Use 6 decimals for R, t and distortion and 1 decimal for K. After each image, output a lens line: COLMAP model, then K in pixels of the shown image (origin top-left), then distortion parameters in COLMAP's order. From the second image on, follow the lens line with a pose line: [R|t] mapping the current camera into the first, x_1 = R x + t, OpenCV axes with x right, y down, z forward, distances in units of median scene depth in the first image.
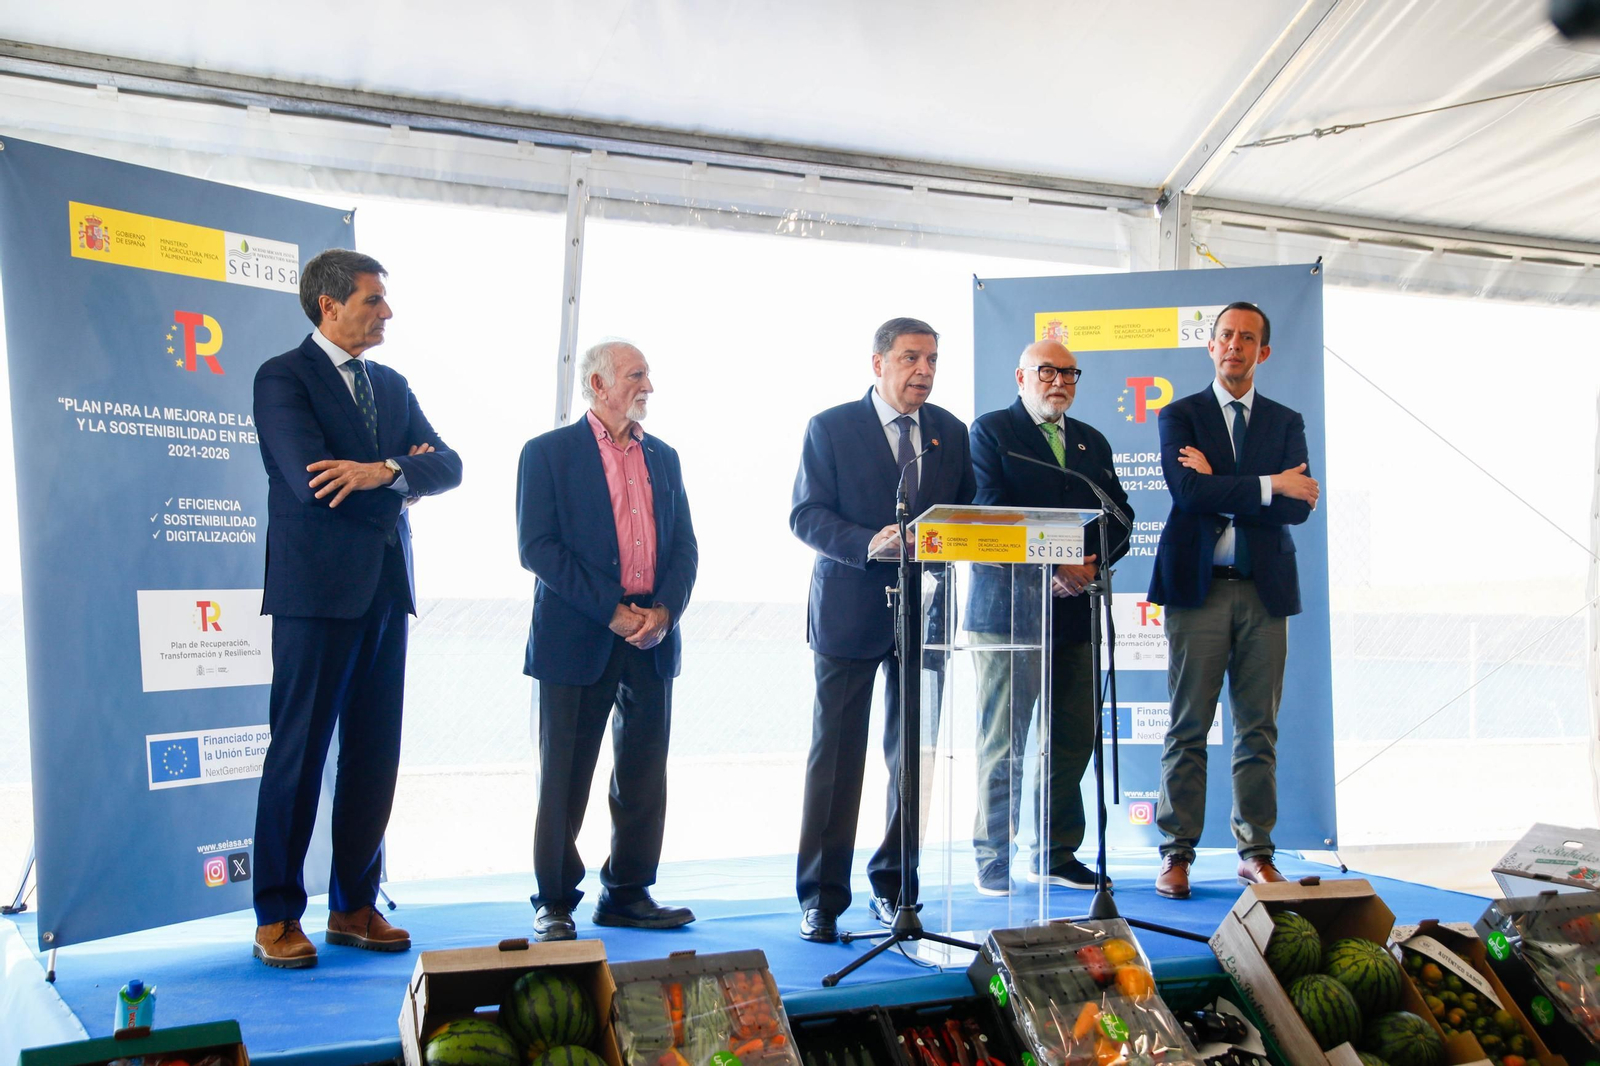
lens RADIAL K [[1906.6, 0, 795.2], [0, 1906.6, 559.8], [0, 0, 1]] dist [0.108255, 0.000000]
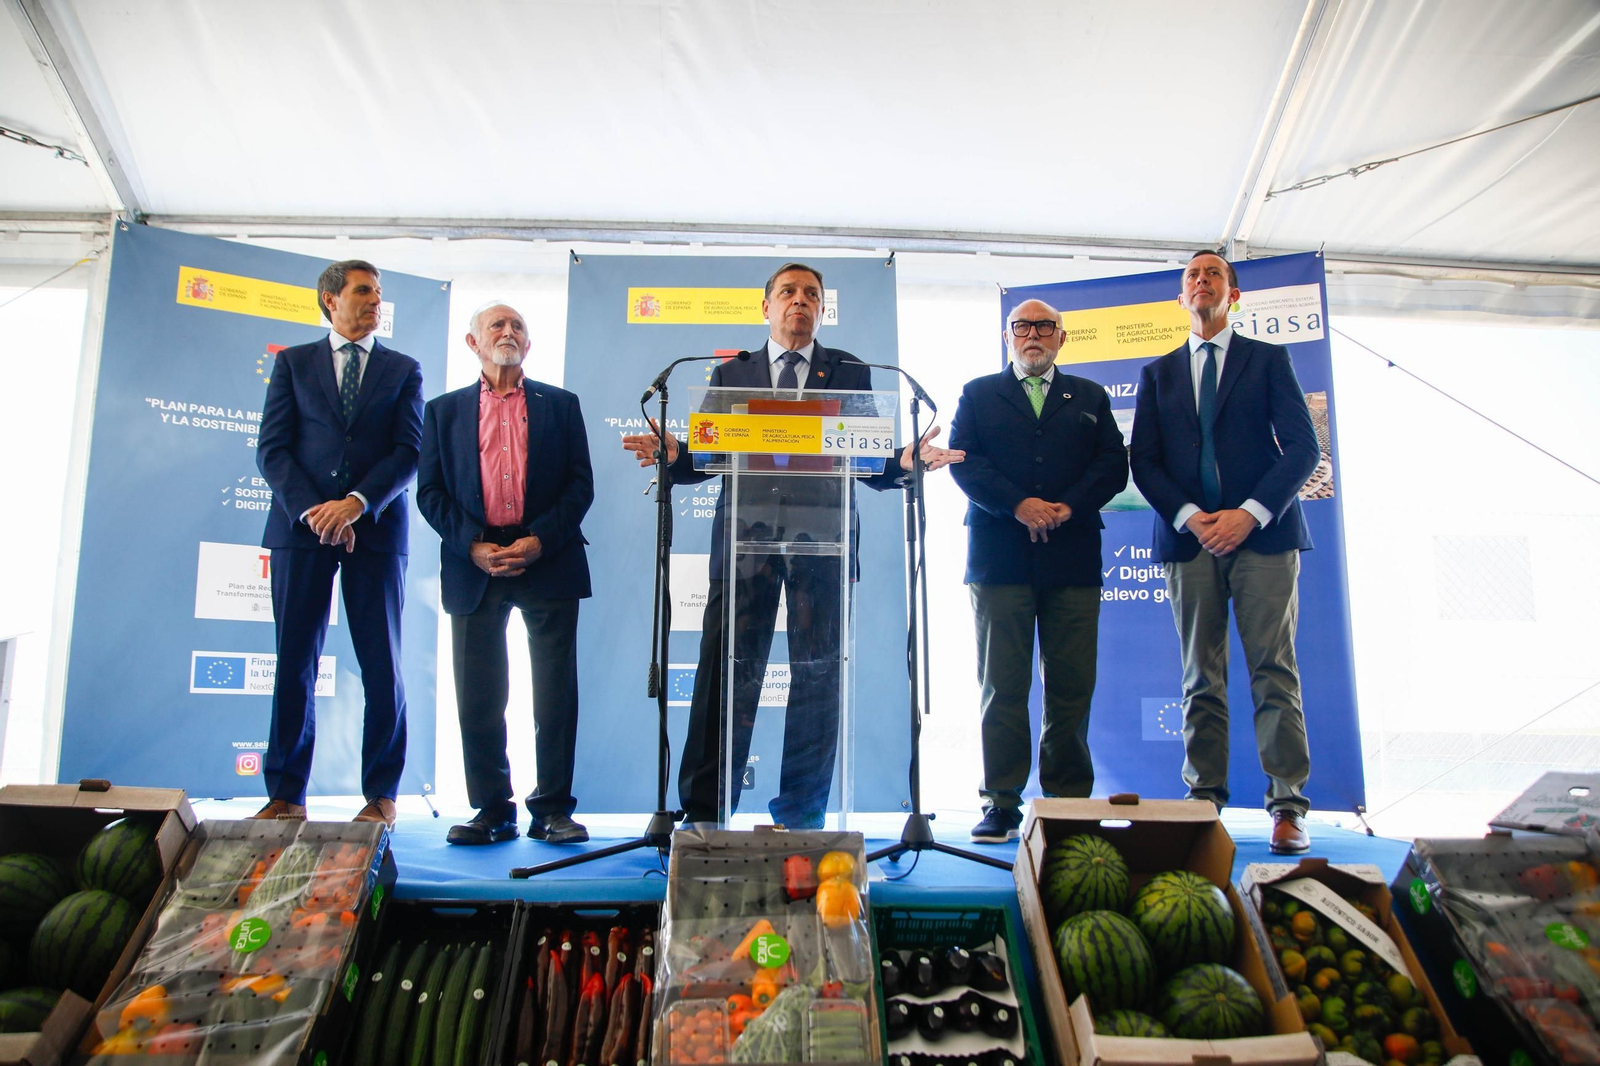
lens RADIAL K [[1116.7, 0, 800.3], [0, 1116.7, 553.8], [0, 0, 1]] dist [-0.103854, 0.048204]
pose [[0.911812, -0.056114, -0.406756, 0.285323], [0.000135, 0.990659, -0.136363, 0.107425], [0.410608, 0.124283, 0.903302, 0.429867]]
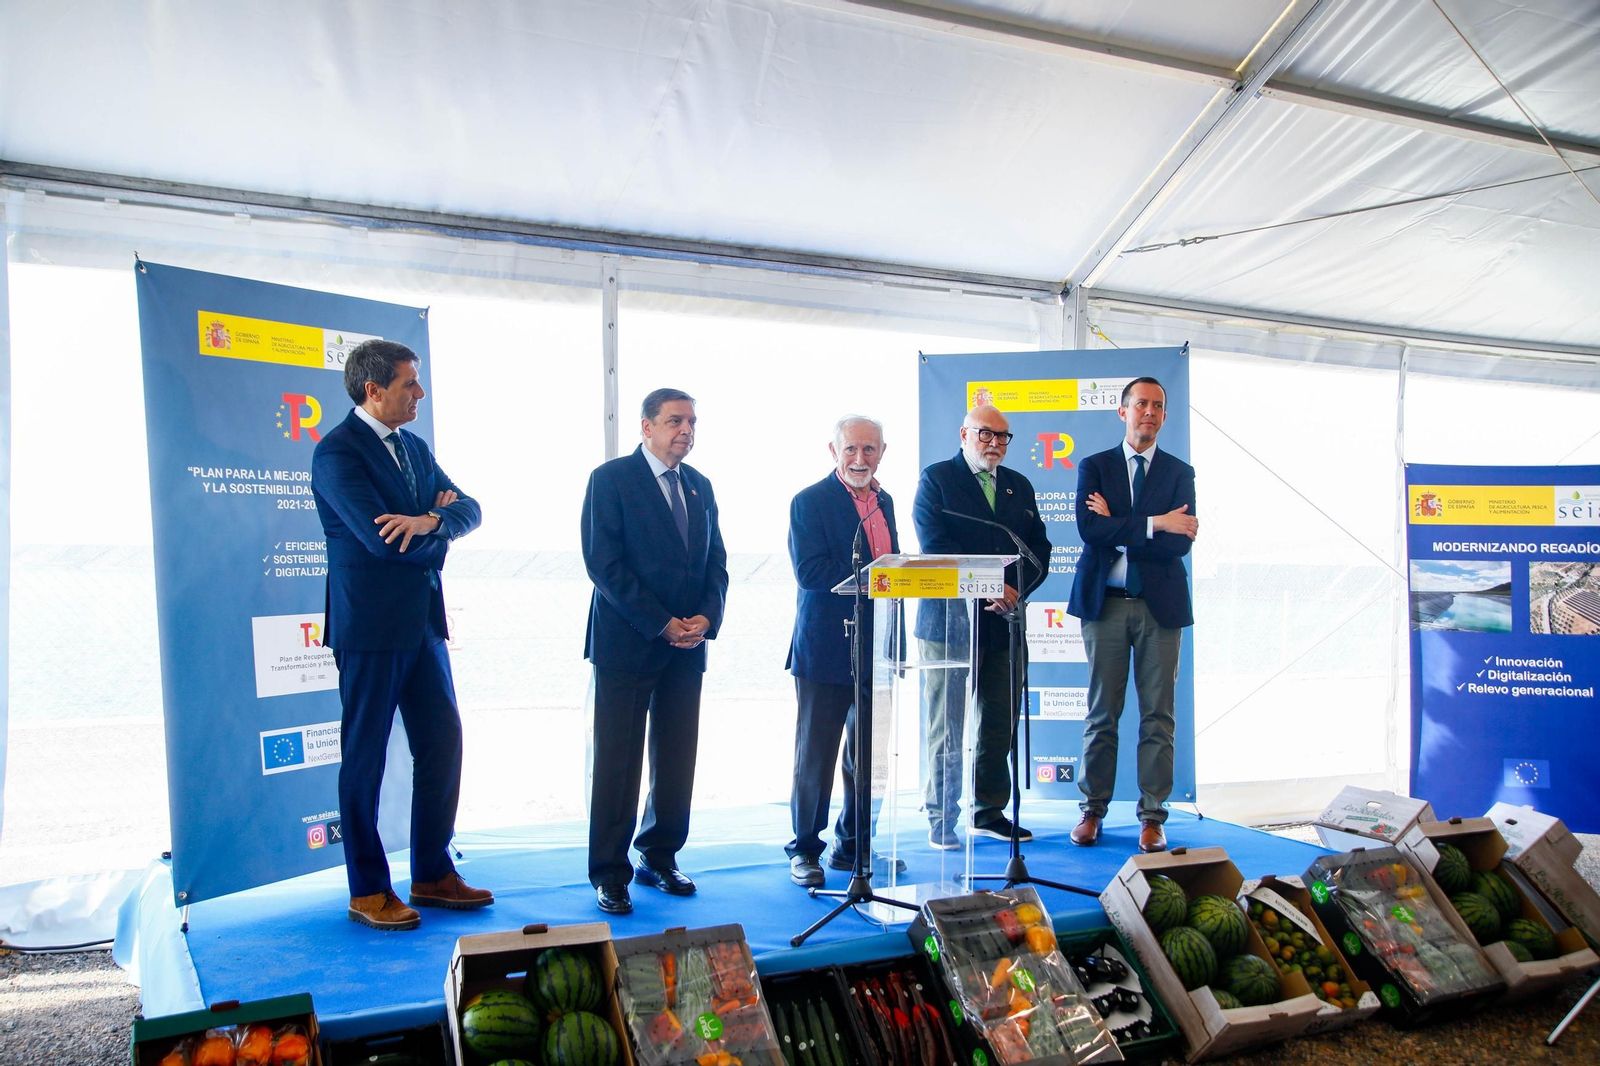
lens RADIAL K [[1386.9, 0, 795.3], [0, 1386.9, 559.3], [0, 0, 1]] dist [-0.056390, 0.113410]
pose [[0.999996, 0.002867, 0.000376, 0.012464], [-0.002875, 0.999670, 0.025539, -0.039633], [-0.000302, -0.025540, 0.999674, 0.084535]]
